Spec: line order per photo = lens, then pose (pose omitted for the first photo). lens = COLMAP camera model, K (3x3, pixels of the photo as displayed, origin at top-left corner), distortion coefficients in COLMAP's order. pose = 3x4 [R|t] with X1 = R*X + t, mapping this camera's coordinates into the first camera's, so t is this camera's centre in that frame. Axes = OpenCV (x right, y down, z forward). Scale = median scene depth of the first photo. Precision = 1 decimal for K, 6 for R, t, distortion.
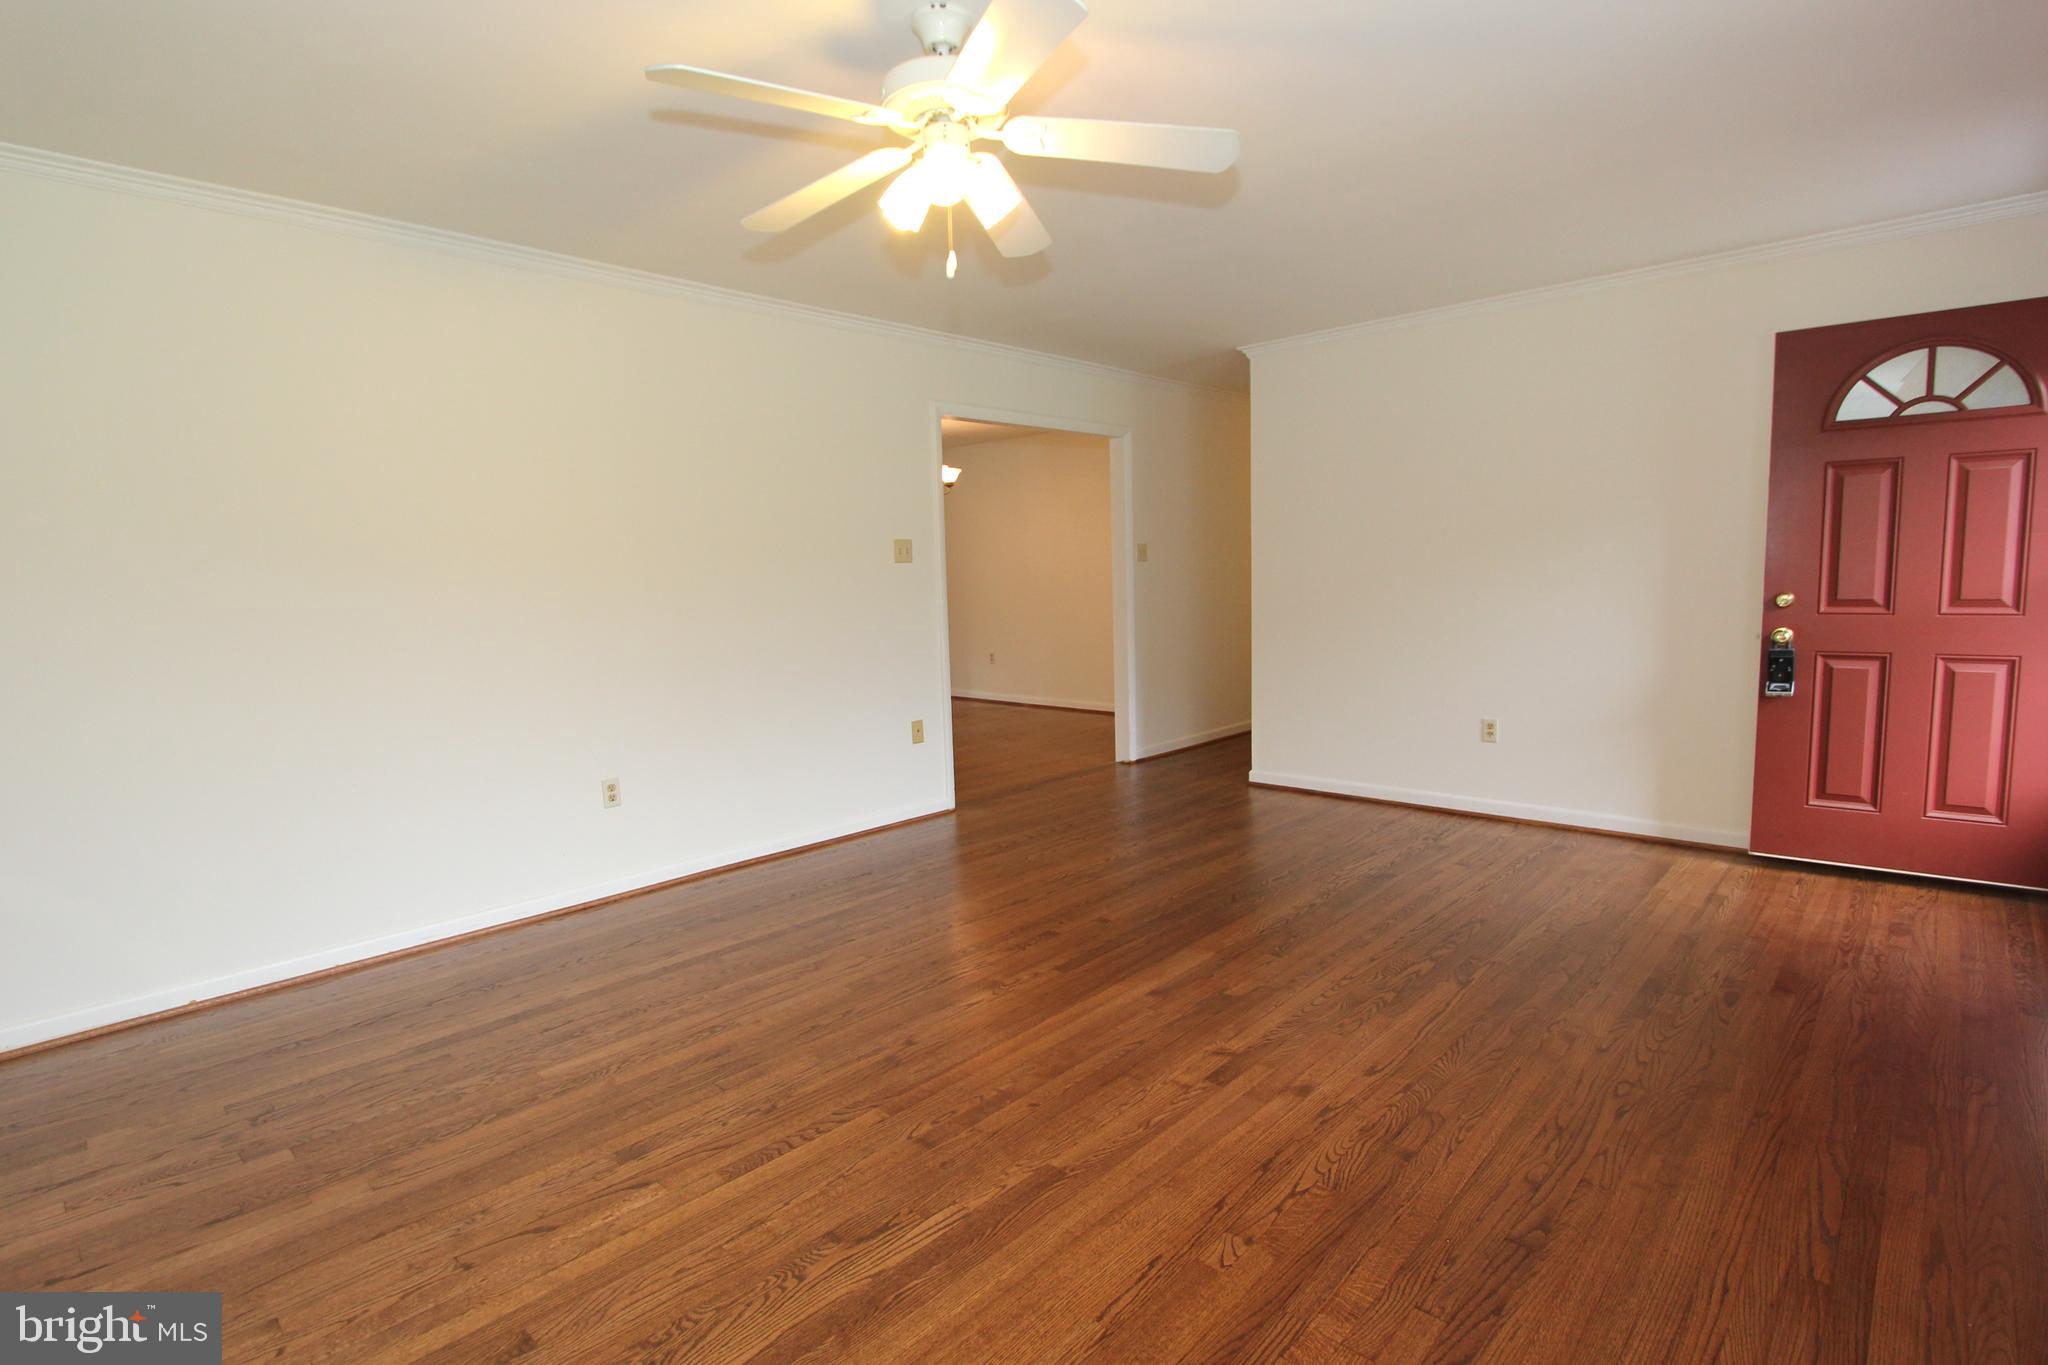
lens RADIAL K [[998.2, 0, 1015.8], [0, 998.2, 684.9], [0, 0, 1]] dist [-0.021576, 0.009399]
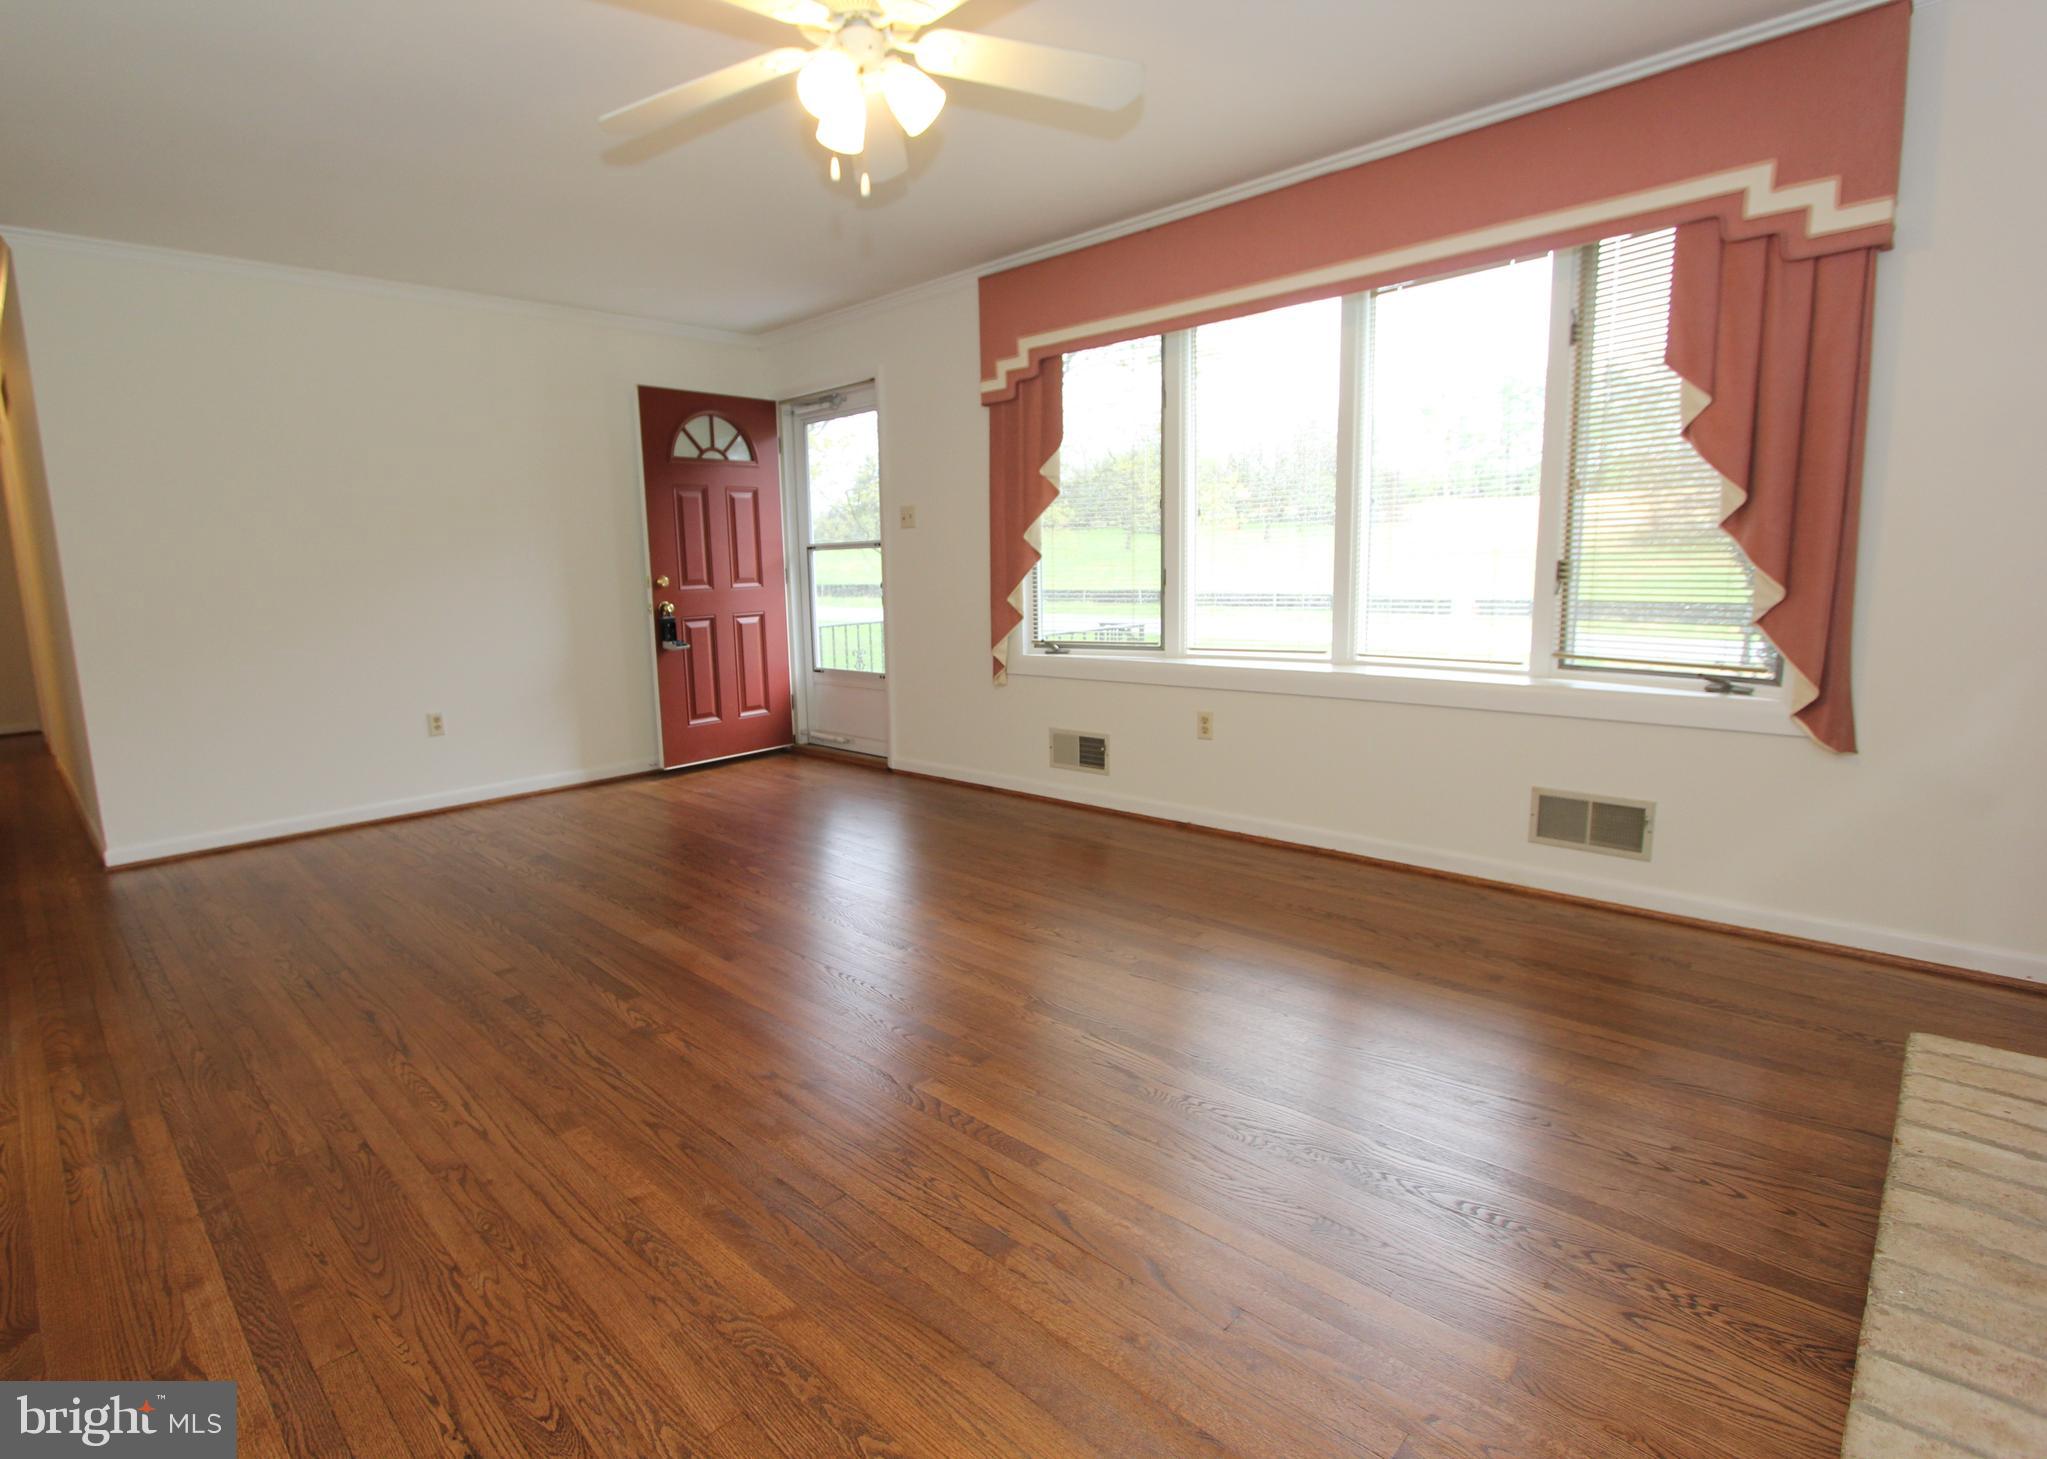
lens RADIAL K [[1012.2, 0, 928.2], [0, 1012.2, 732.4], [0, 0, 1]] dist [0.000705, 0.000125]
pose [[0.065791, -0.140133, 0.987944, -0.689867], [0.141909, 0.981340, 0.129746, -0.010717], [-0.987691, 0.131662, 0.084449, 0.586628]]
